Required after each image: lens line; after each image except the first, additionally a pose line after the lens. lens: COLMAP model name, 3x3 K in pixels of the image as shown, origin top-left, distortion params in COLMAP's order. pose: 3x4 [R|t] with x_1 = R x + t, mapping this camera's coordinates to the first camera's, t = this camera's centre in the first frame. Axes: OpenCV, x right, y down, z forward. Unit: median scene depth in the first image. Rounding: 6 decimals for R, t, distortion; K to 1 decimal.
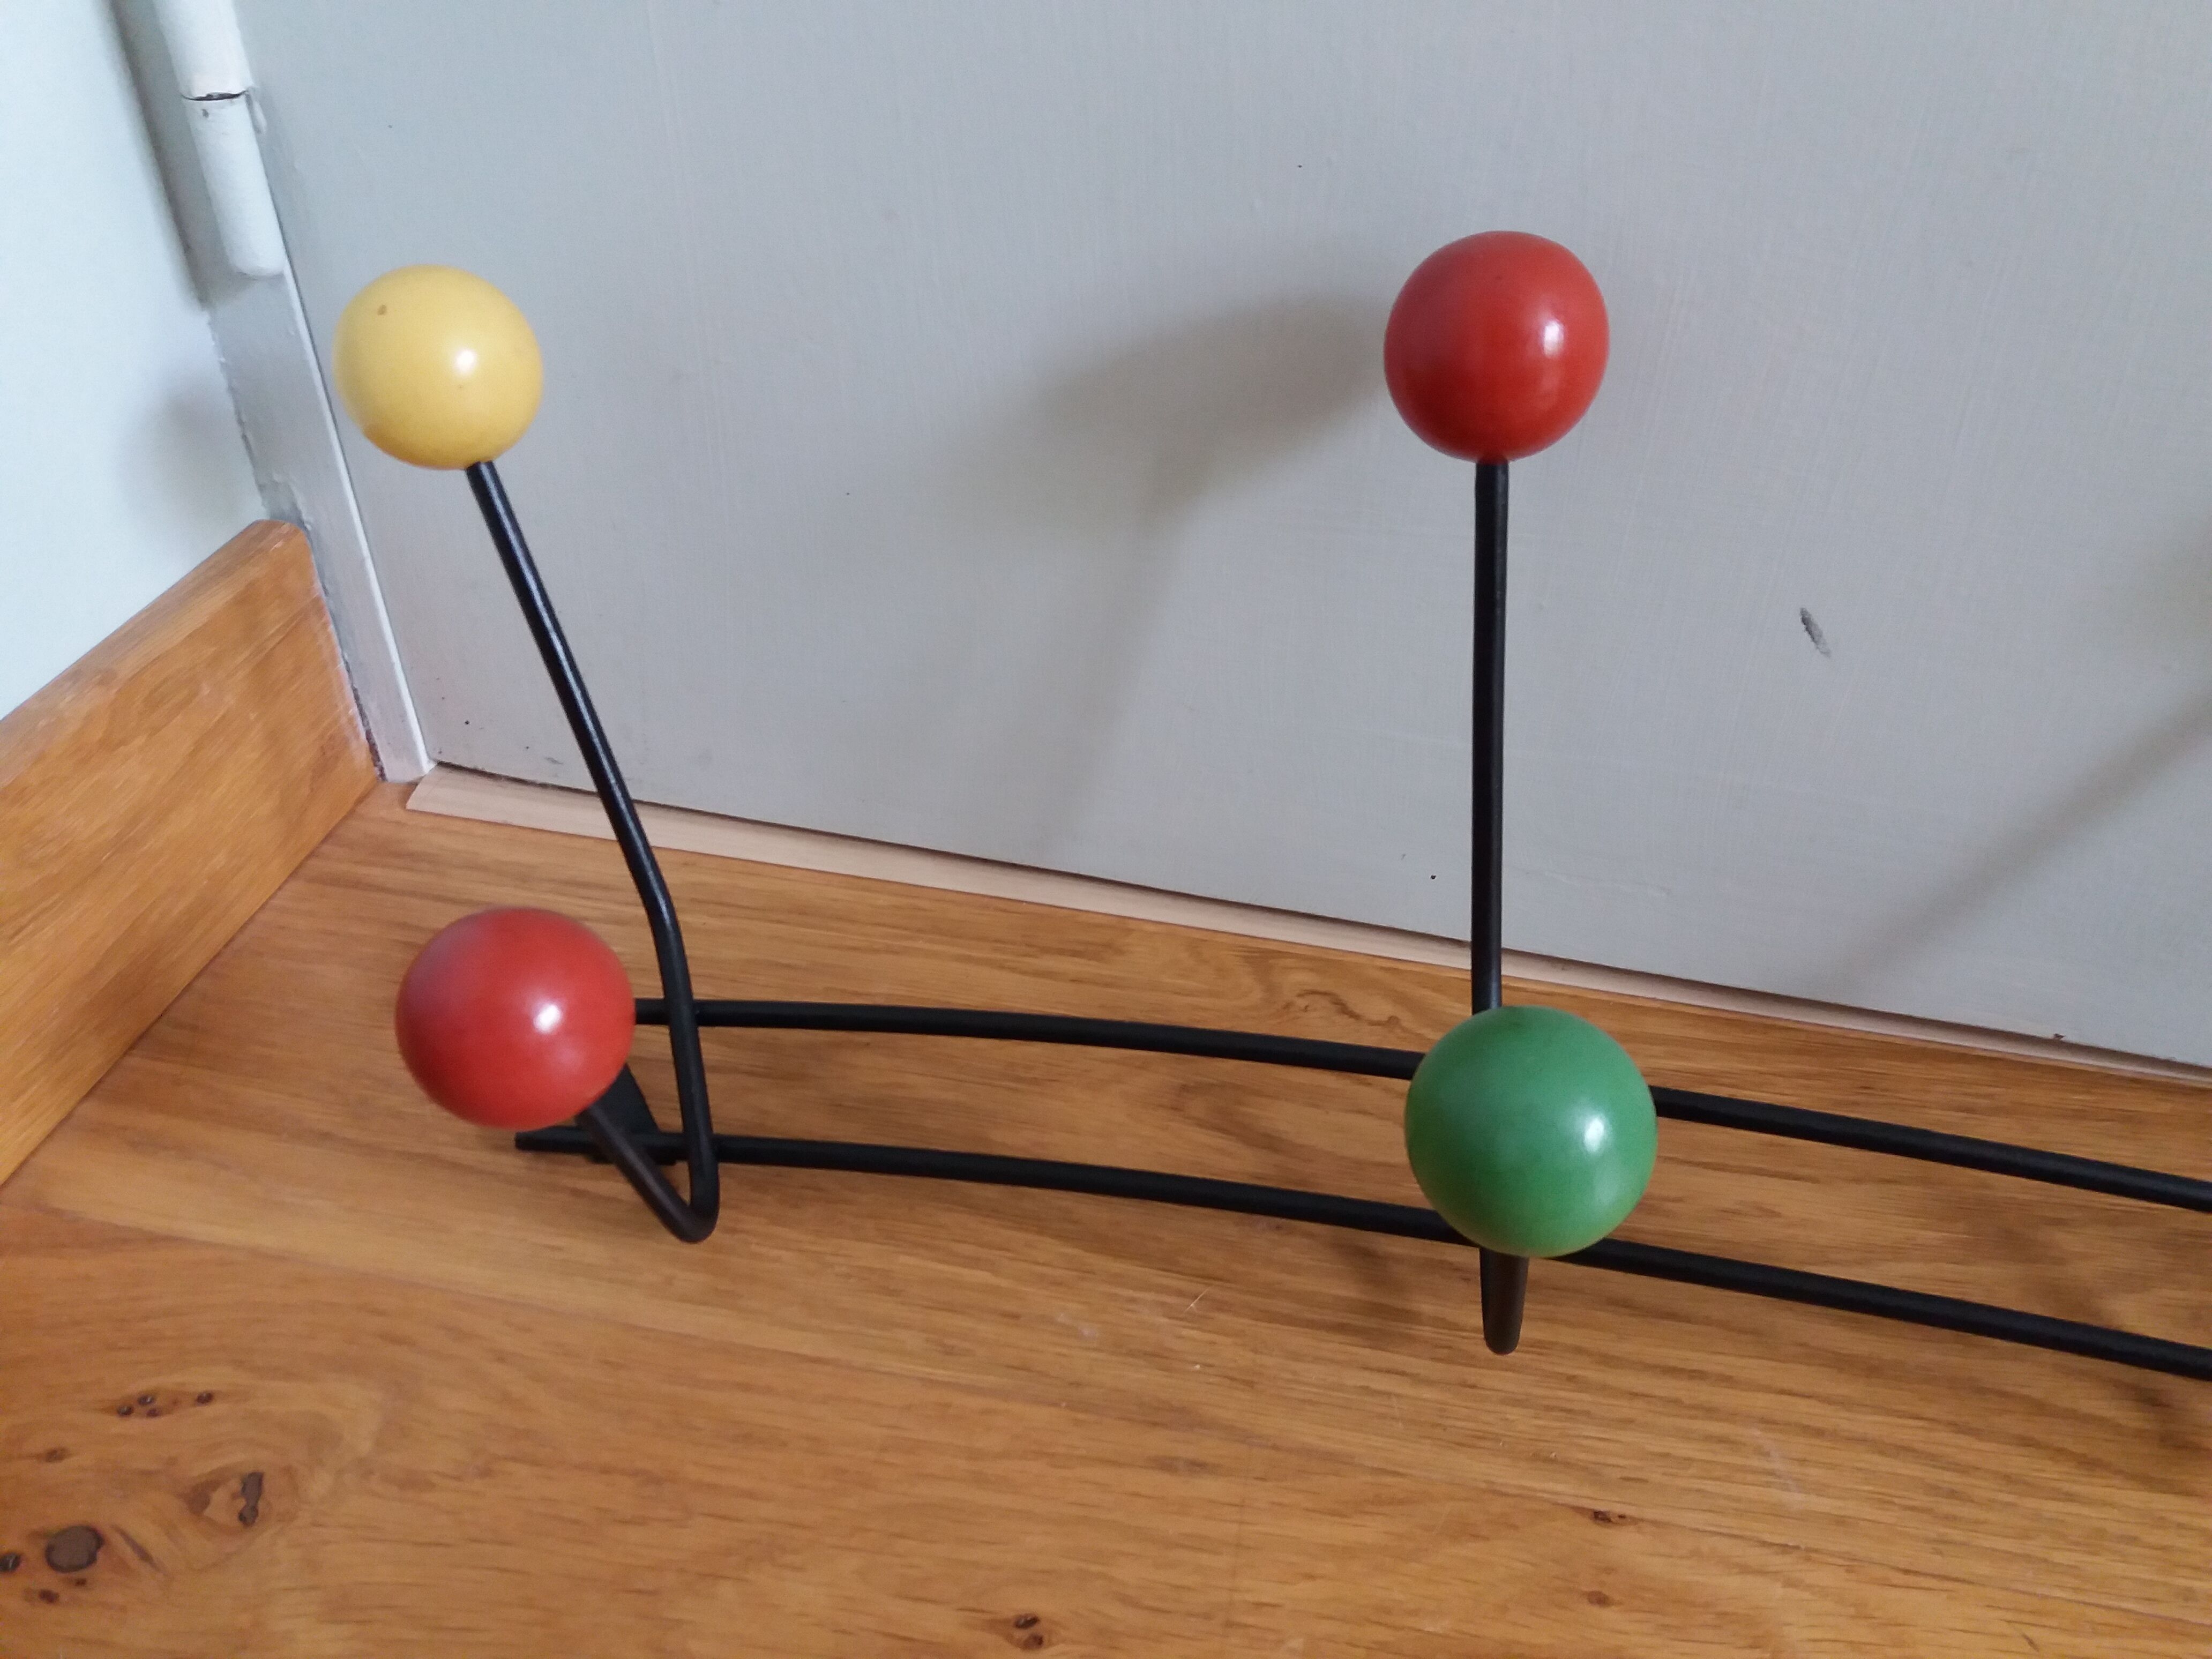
lens RADIAL K [[1826.5, 0, 1123.0], [0, 1826.5, 817.5], [0, 0, 1]] dist [0.081612, -0.122458]
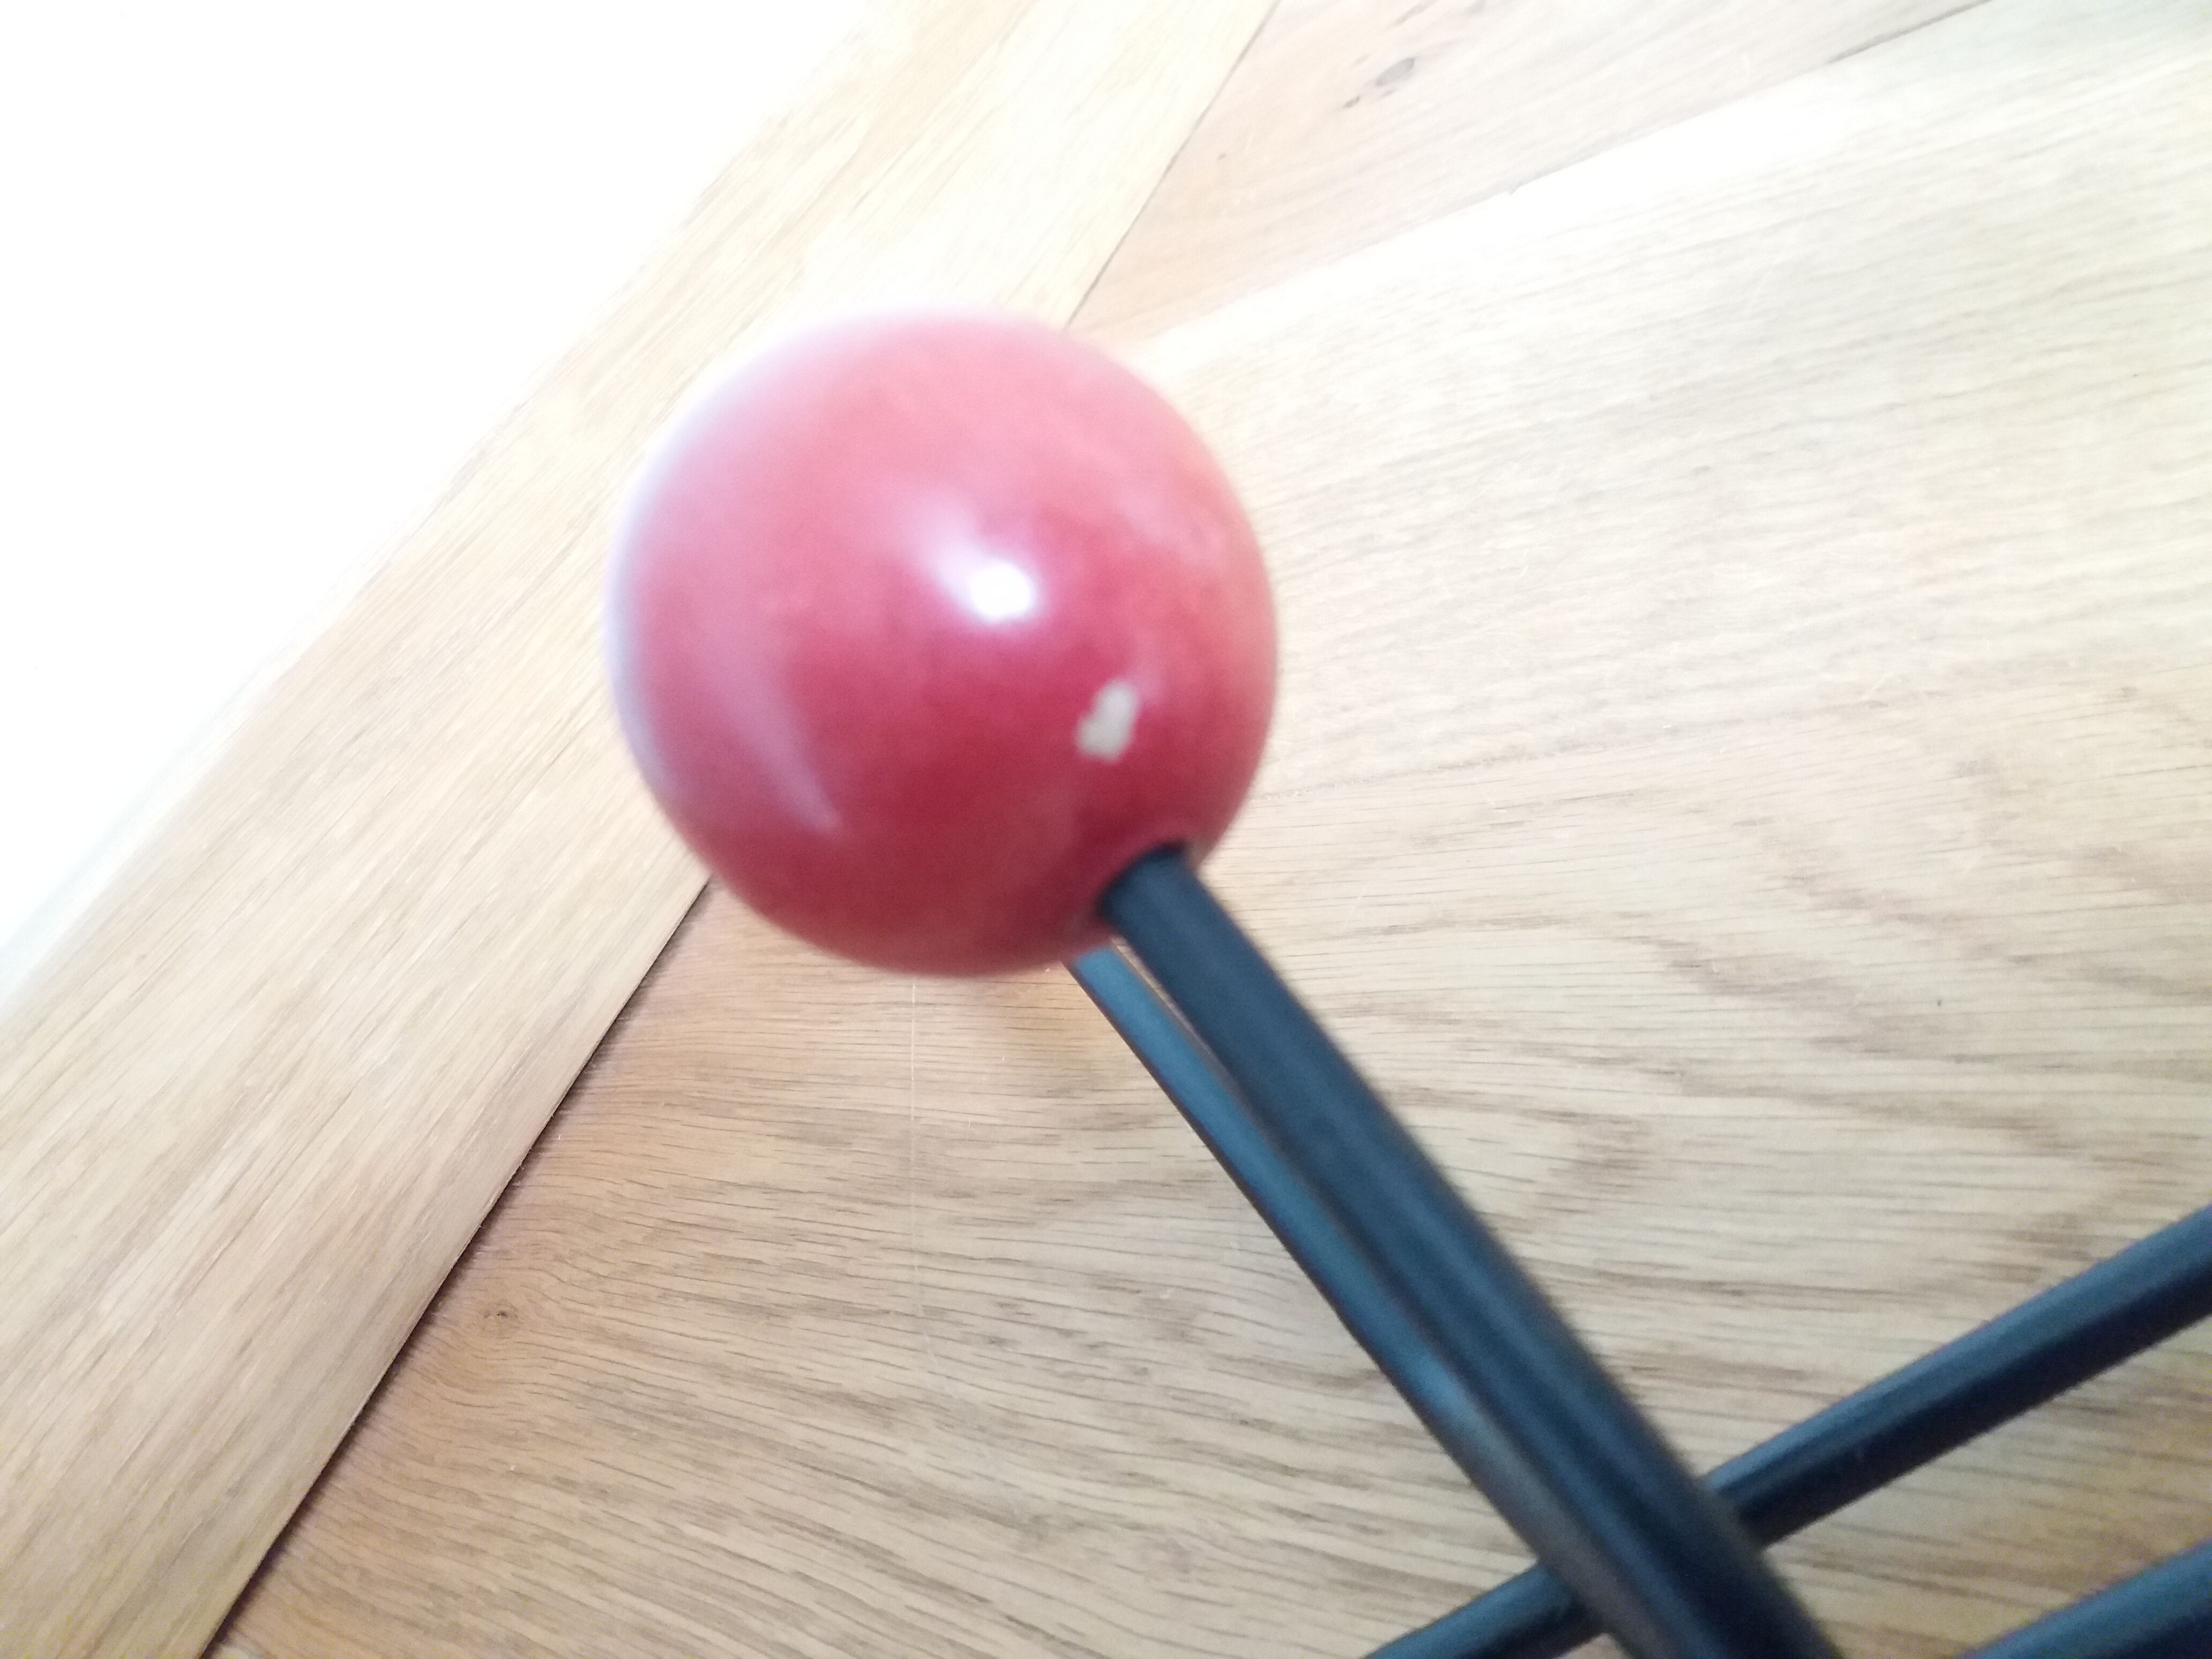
lens RADIAL K [[1826.5, 0, 1116.9], [0, 1826.5, 881.4], [0, 0, 1]] dist [0.081612, -0.122458]
pose [[0.773148, -0.248565, -0.583487, -0.120812], [0.329987, 0.943322, 0.035394, 0.696002], [0.541618, -0.219908, 0.811351, -0.167196]]
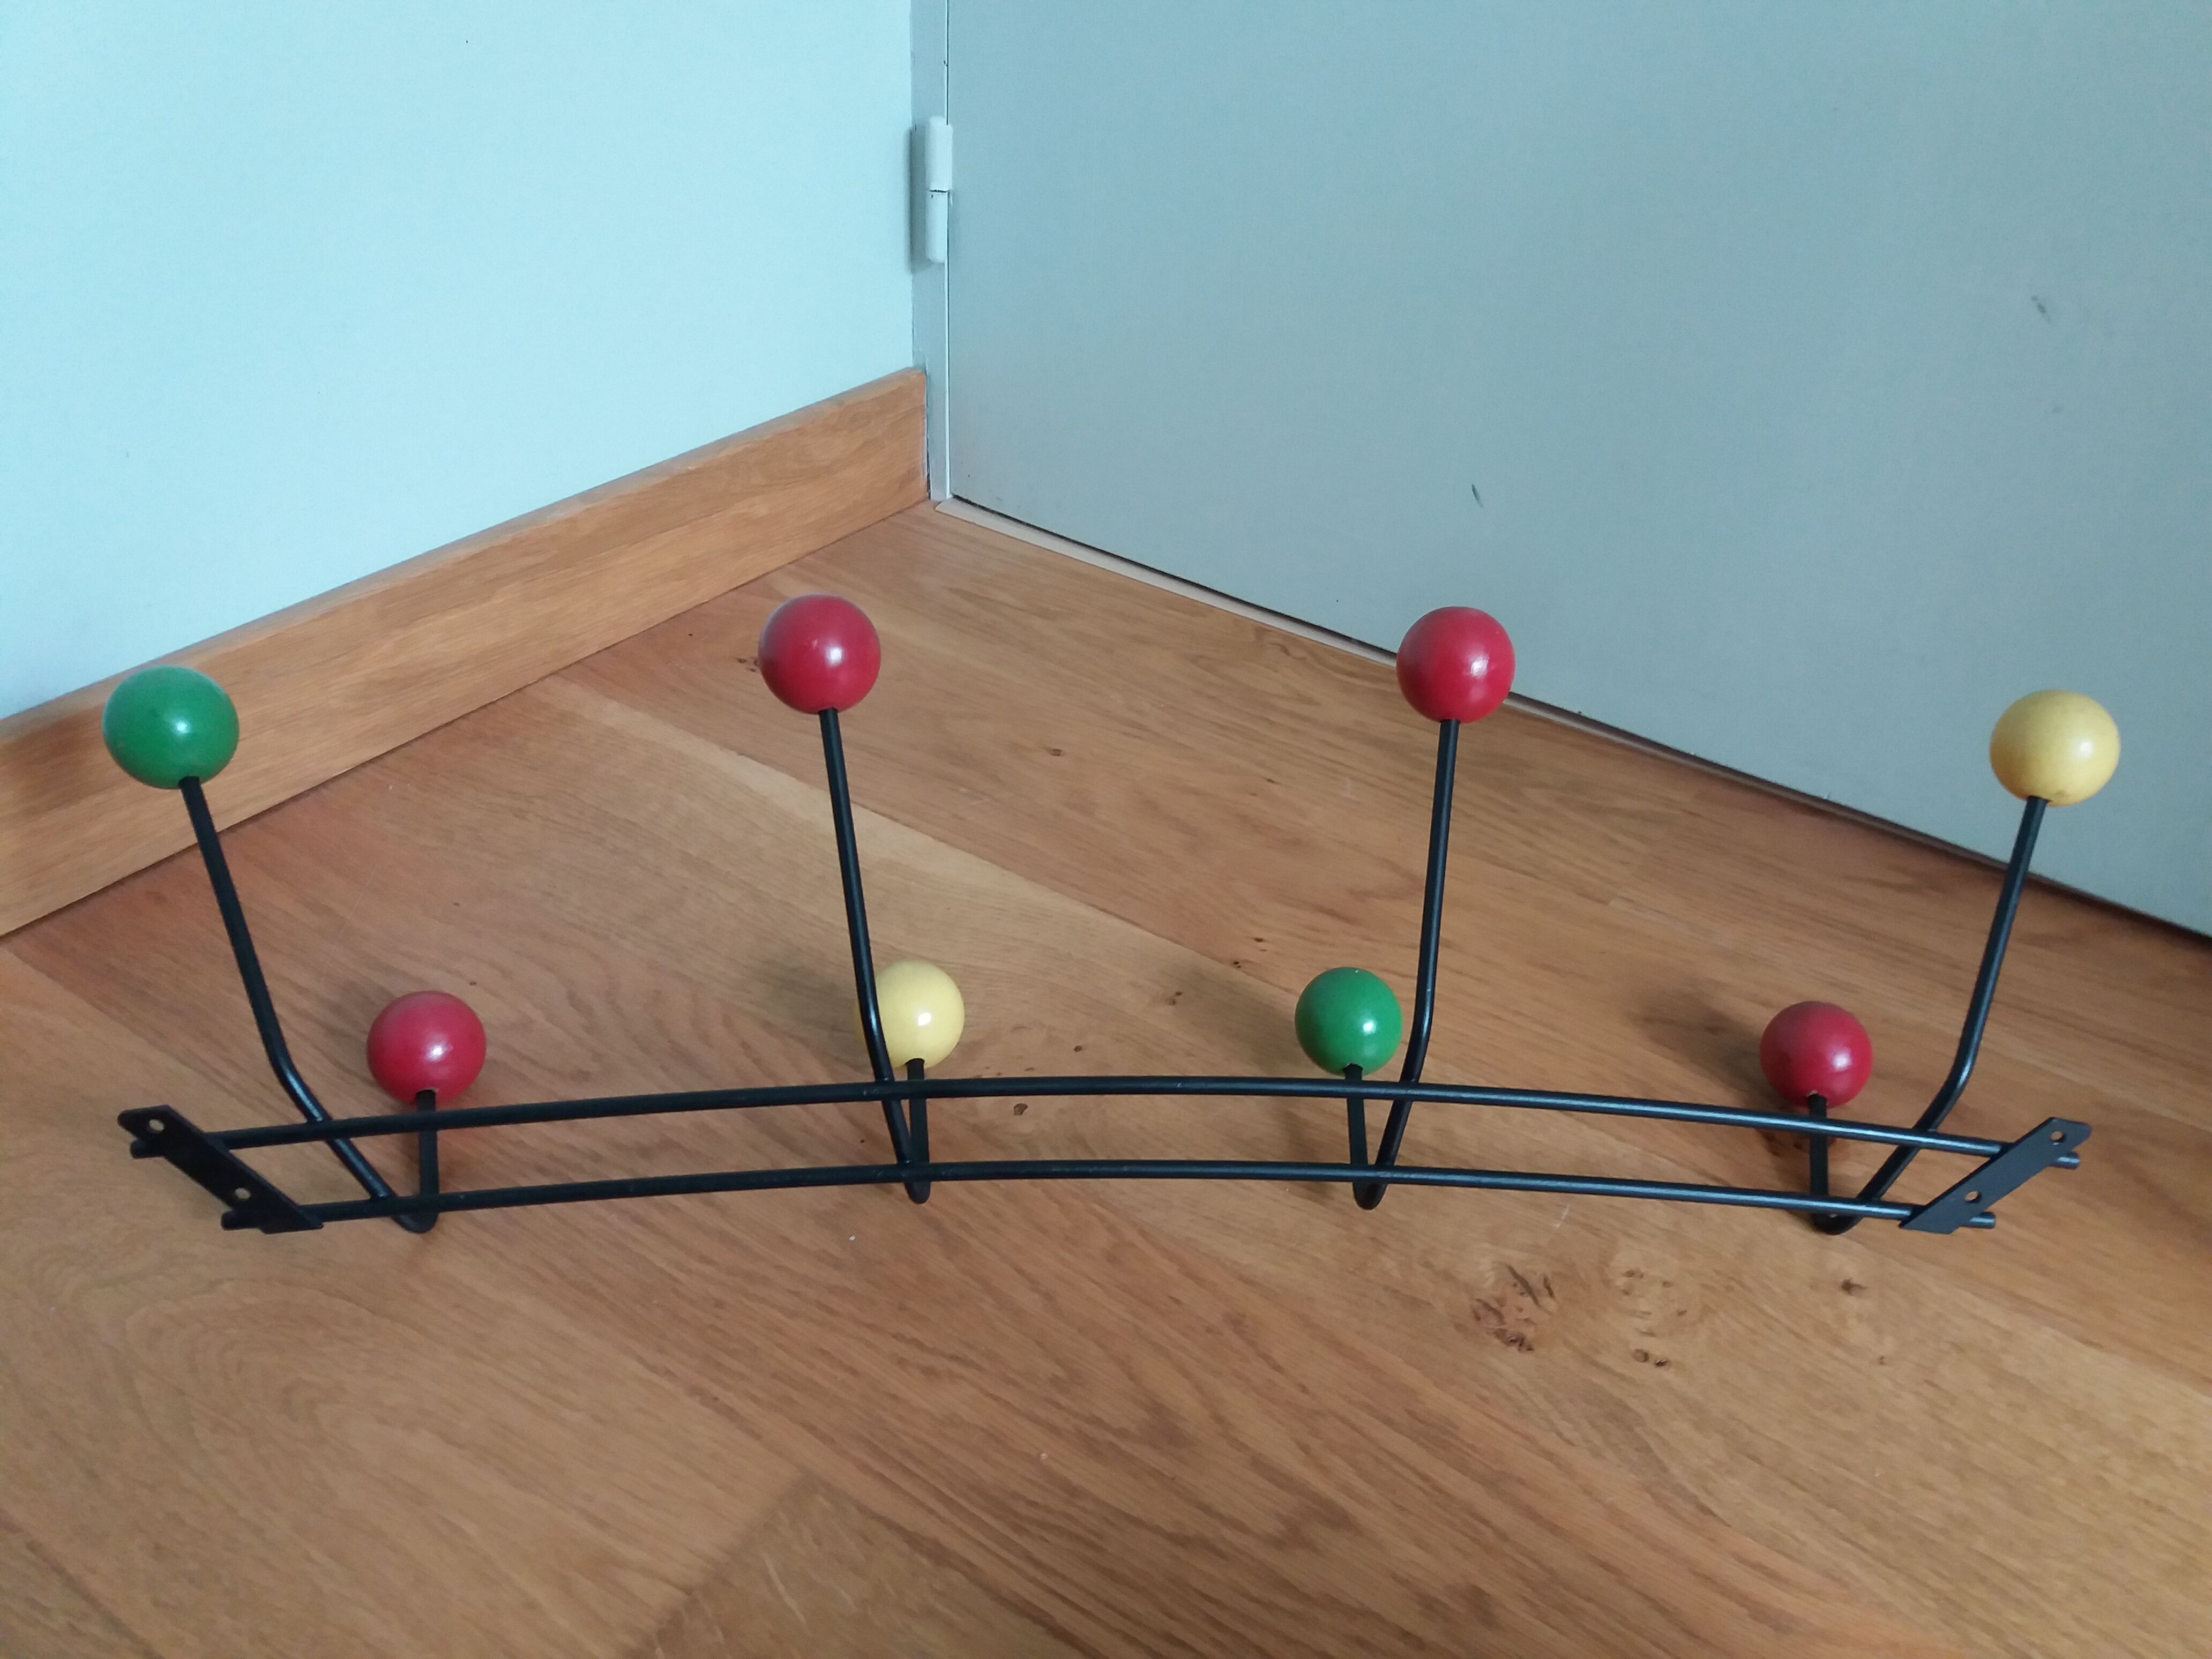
lens RADIAL K [[1826.5, 0, 1128.5], [0, 1826.5, 825.1], [0, 0, 1]] dist [0.081612, -0.122458]
pose [[0.932540, 0.234495, -0.274556, 0.718366], [-0.256778, 0.965292, -0.047711, 0.555051], [0.253838, 0.114992, 0.960387, -1.393322]]
